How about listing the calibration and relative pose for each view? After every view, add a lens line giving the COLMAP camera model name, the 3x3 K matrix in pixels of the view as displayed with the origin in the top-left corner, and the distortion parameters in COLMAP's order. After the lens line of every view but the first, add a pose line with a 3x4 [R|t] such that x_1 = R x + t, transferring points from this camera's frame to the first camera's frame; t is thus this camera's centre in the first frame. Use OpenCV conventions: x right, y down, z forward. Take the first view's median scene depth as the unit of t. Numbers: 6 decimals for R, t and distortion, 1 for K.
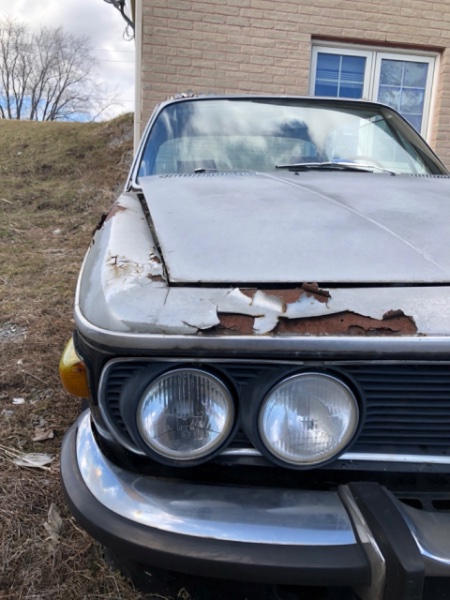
lens RADIAL K [[486.6, 0, 225.0], [0, 486.6, 300.0], [0, 0, 1]] dist [0.008435, -0.006452]
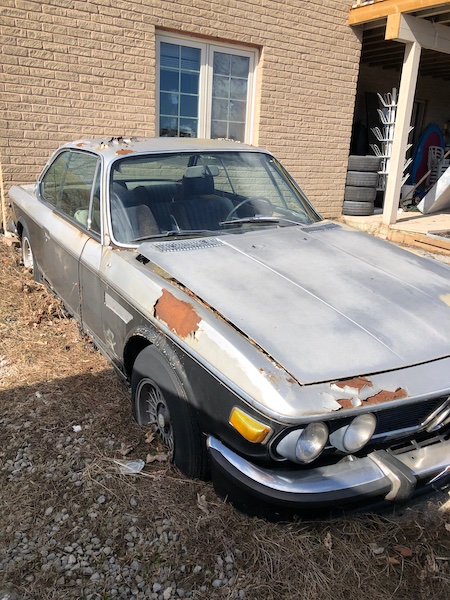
lens RADIAL K [[480.1, 0, 225.0], [0, 480.1, 300.0], [0, 0, 1]] dist [-0.015587, -0.011201]
pose [[0.912668, -0.122853, 0.389801, -0.170564], [0.061666, 0.984227, 0.165815, -0.109557], [-0.404024, -0.127297, 0.905848, -0.103894]]
